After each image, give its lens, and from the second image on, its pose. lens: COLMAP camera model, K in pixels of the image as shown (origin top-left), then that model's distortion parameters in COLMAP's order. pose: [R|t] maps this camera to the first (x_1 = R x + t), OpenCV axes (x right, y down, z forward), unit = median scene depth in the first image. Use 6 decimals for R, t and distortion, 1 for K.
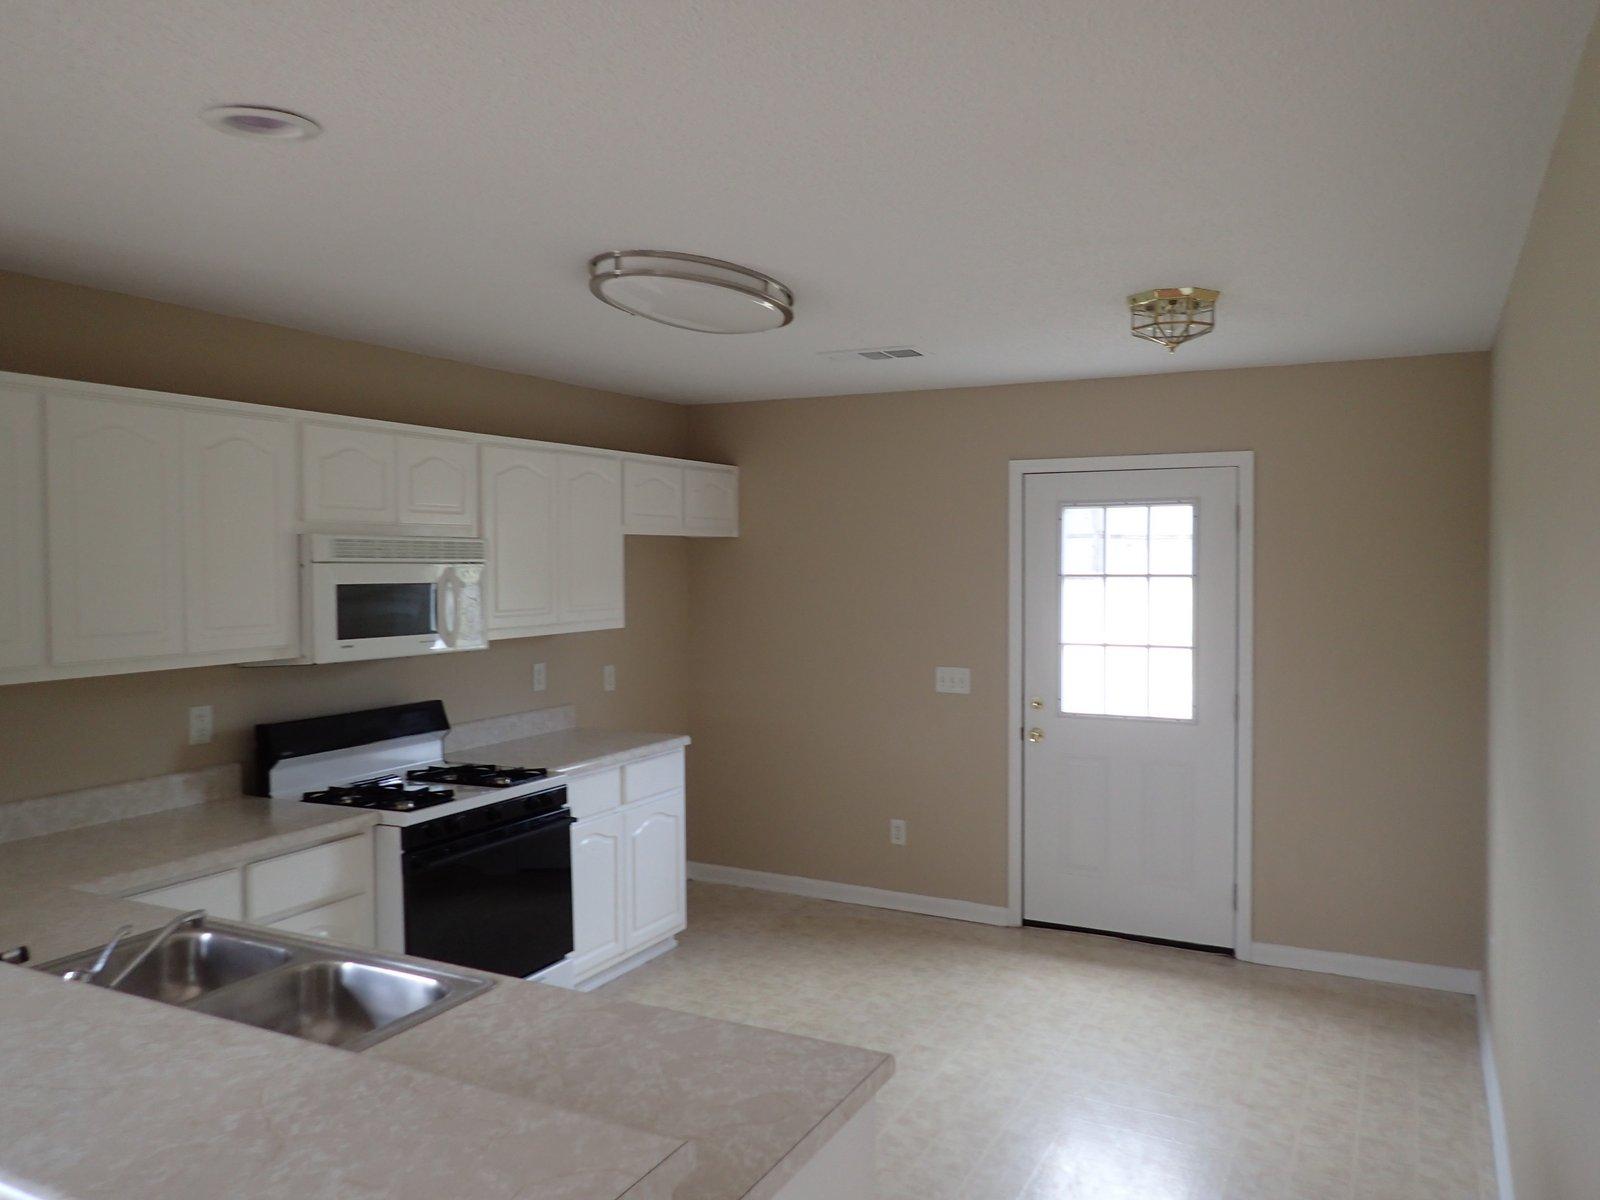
lens RADIAL K [[1188.9, 0, 801.9], [0, 1188.9, 595.4], [0, 0, 1]] dist [0.001522, -0.000762]
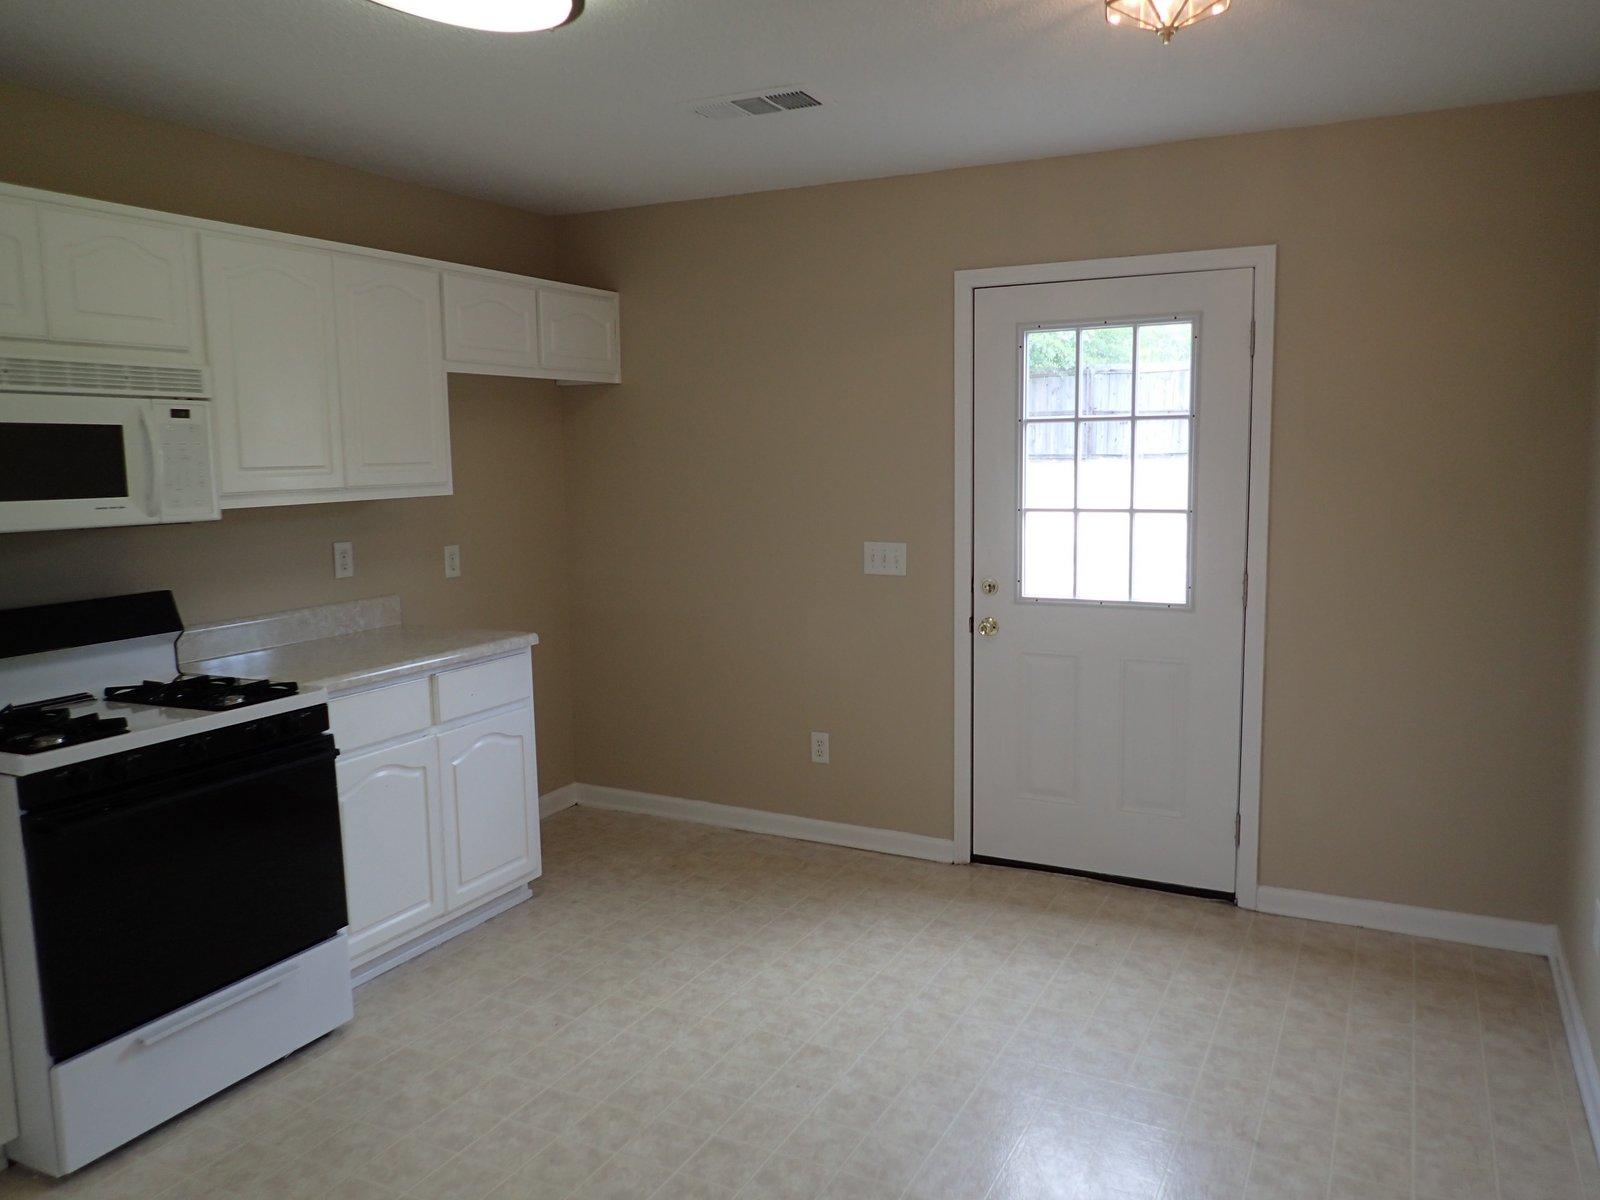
lens RADIAL K [[1188.9, 0, 801.9], [0, 1188.9, 595.4], [0, 0, 1]] dist [0.001522, -0.000762]
pose [[0.999925, -0.011821, 0.003355, 0.079173], [0.011459, 0.995617, 0.092820, 0.025076], [-0.004437, -0.092774, 0.995677, 0.243694]]
